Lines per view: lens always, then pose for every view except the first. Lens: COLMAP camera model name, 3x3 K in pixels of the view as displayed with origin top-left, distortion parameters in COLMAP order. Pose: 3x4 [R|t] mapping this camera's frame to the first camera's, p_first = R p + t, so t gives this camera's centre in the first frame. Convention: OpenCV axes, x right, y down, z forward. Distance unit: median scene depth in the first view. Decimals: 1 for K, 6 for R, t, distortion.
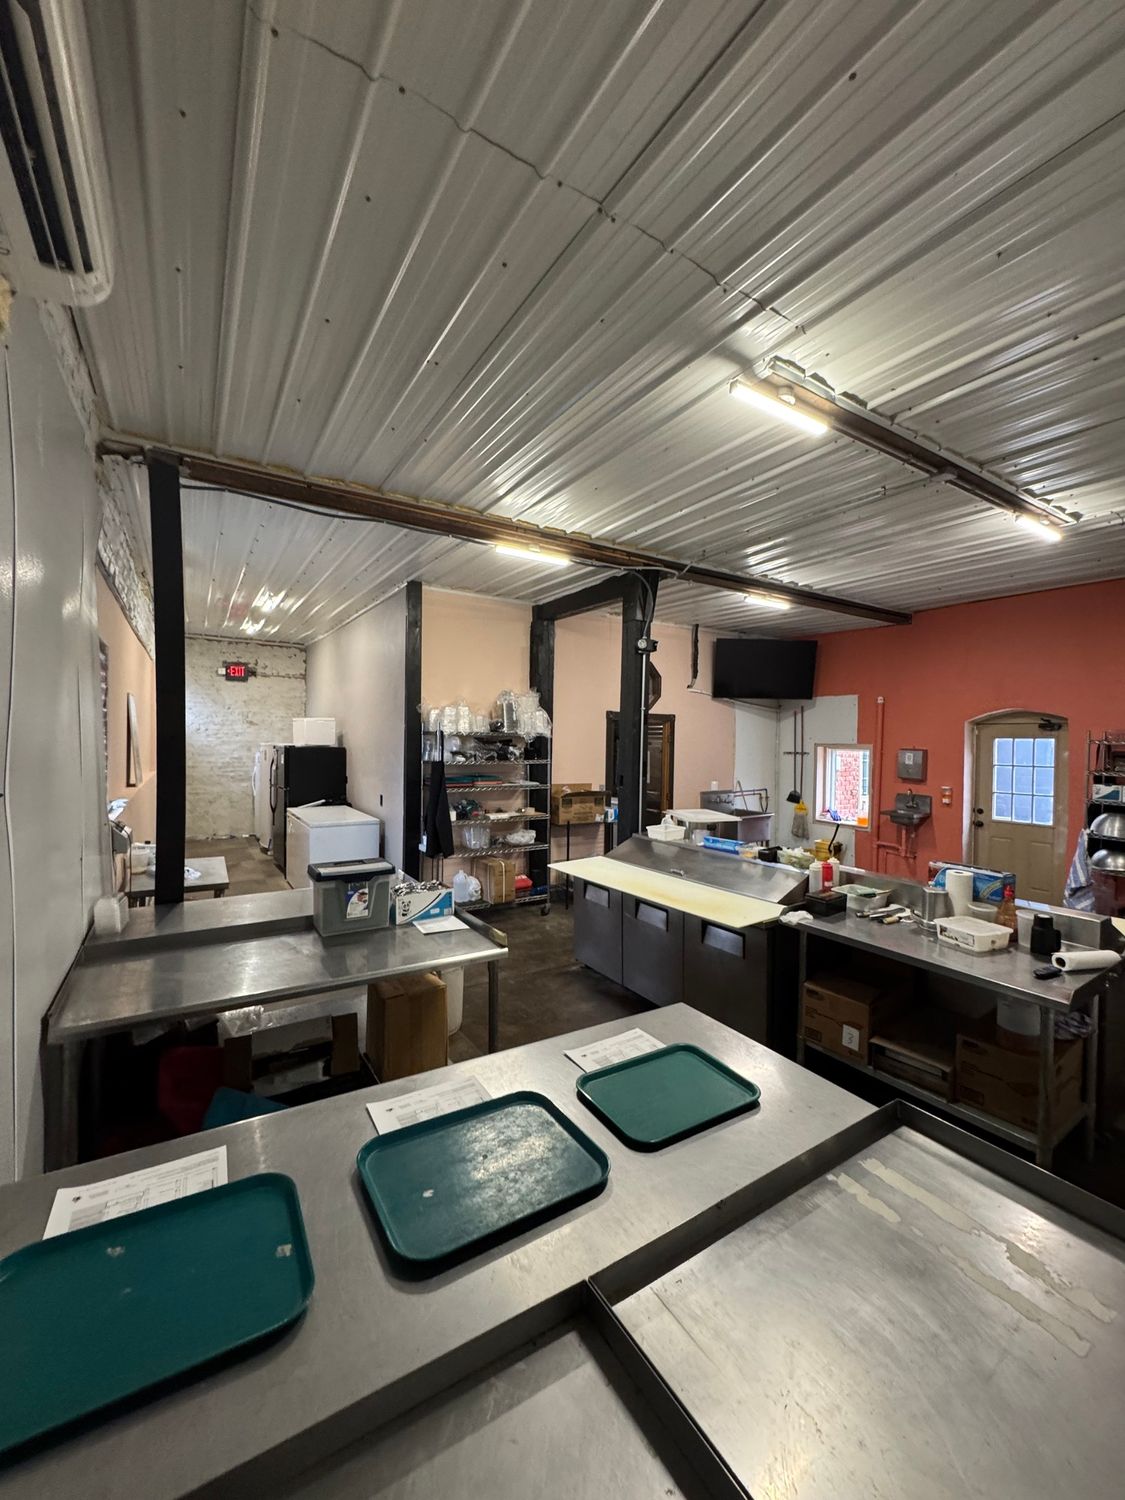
lens RADIAL K [[598.2, 0, 561.3], [0, 598.2, 746.2], [0, 0, 1]] dist [-0.000945, -0.000317]
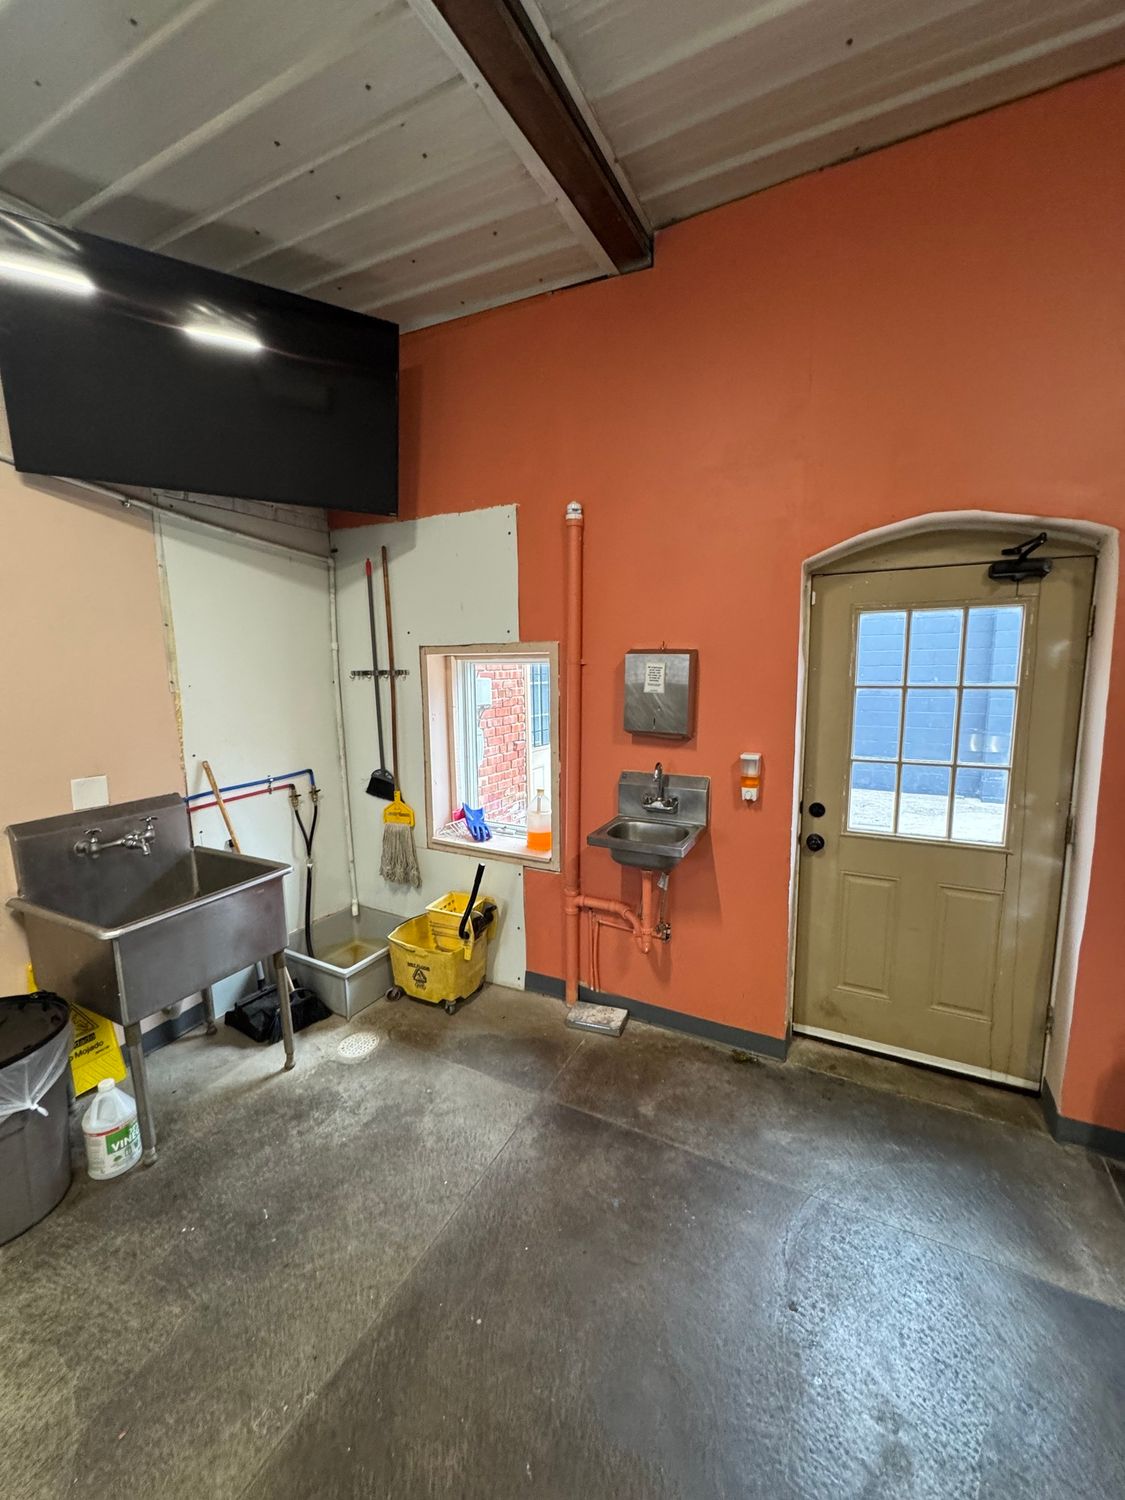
lens RADIAL K [[598.2, 0, 569.1], [0, 598.2, 745.2], [0, 0, 1]] dist [-0.000945, -0.000317]
pose [[0.858986, -0.092629, 0.503550, 0.323248], [0.029290, 0.990778, 0.132292, 0.011164], [-0.511160, -0.098888, 0.853778, 0.649974]]
